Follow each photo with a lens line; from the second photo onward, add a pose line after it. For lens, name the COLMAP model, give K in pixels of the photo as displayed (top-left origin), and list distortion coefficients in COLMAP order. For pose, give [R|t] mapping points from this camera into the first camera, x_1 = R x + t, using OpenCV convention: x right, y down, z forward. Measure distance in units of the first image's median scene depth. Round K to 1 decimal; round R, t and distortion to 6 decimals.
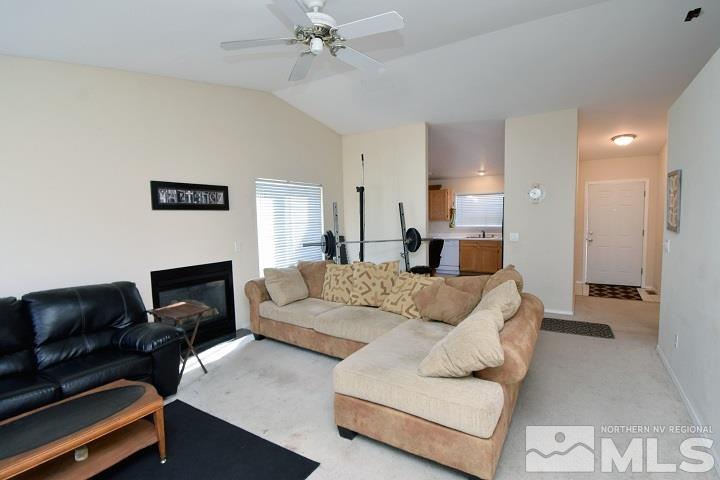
lens RADIAL K [[357.2, 0, 347.0], [0, 357.2, 239.9], [0, 0, 1]] dist [0.026762, -0.033944]
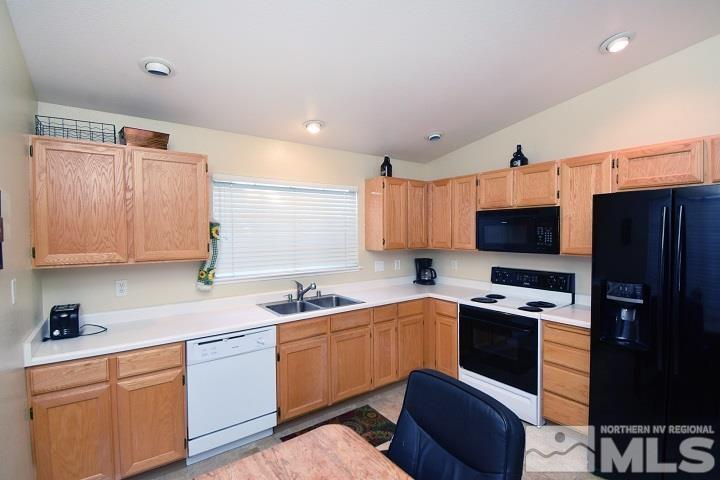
lens RADIAL K [[344.7, 0, 356.3], [0, 344.7, 242.4], [0, 0, 1]] dist [0.017628, -0.034892]
pose [[0.335207, -0.010046, 0.942091, 0.114906], [0.065040, 0.997804, -0.012502, -0.120620], [-0.939897, 0.065464, 0.335125, 1.609953]]
